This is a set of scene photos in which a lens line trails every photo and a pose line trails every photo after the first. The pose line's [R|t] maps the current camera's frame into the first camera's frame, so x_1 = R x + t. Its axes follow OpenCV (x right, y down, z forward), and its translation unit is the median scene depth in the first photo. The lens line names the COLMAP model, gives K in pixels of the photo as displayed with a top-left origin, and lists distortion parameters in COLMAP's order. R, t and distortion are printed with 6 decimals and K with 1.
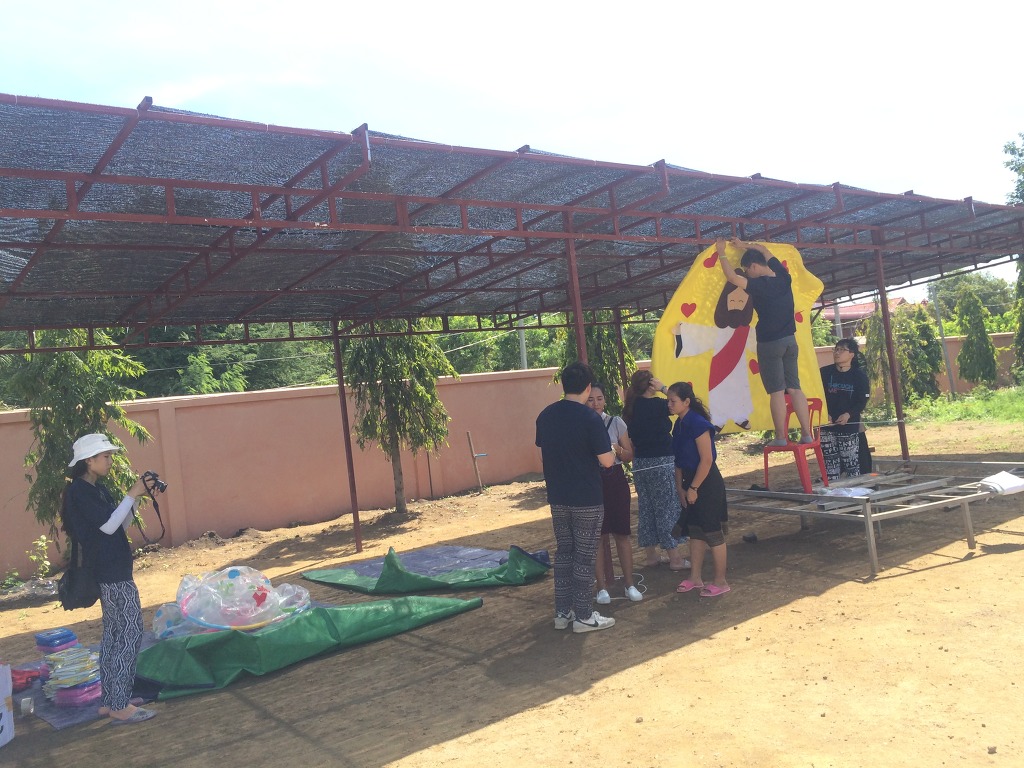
lens RADIAL K [[879.8, 0, 510.9], [0, 879.8, 384.8], [0, 0, 1]] dist [0.098929, -0.151055]
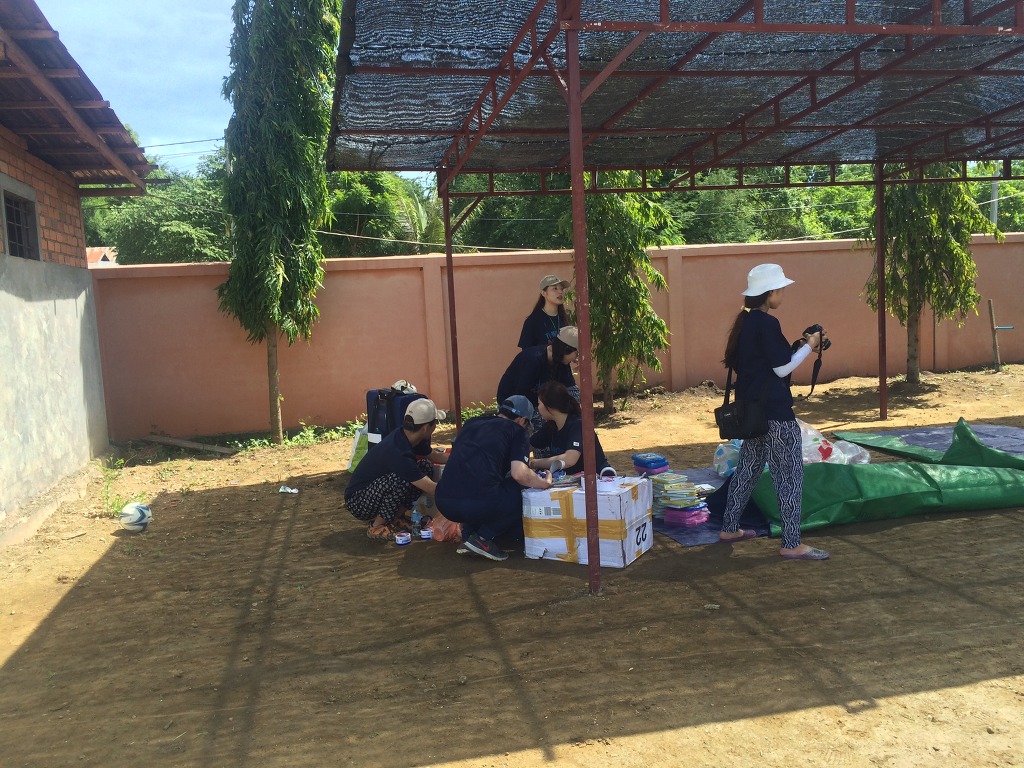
lens RADIAL K [[879.8, 0, 510.9], [0, 879.8, 384.8], [0, 0, 1]] dist [0.098929, -0.151055]
pose [[0.904944, 0.103202, -0.412826, -0.134629], [-0.039793, 0.986418, 0.159363, 0.018928], [0.423665, -0.127787, 0.896760, -0.000100]]
